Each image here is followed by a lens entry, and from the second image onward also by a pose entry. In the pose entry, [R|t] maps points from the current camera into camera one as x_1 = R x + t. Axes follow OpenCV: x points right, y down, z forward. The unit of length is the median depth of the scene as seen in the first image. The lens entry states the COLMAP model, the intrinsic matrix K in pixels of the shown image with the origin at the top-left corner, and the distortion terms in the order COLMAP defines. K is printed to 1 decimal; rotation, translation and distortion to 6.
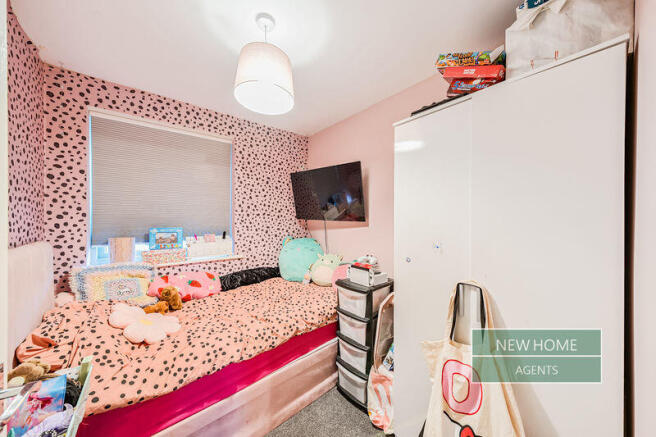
lens RADIAL K [[216.3, 0, 327.8], [0, 216.3, 218.3], [0, 0, 1]] dist [-0.000066, -0.000002]
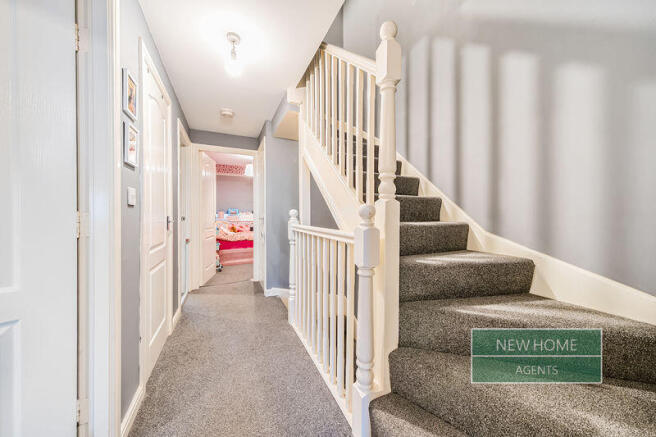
lens RADIAL K [[216.3, 0, 328.3], [0, 216.3, 216.1], [0, 0, 1]] dist [-0.000066, -0.000002]
pose [[0.967308, 0.001585, -0.253599, 1.268613], [-0.000786, 0.999994, 0.003250, 0.140070], [0.253602, -0.002944, 0.967304, -1.542659]]
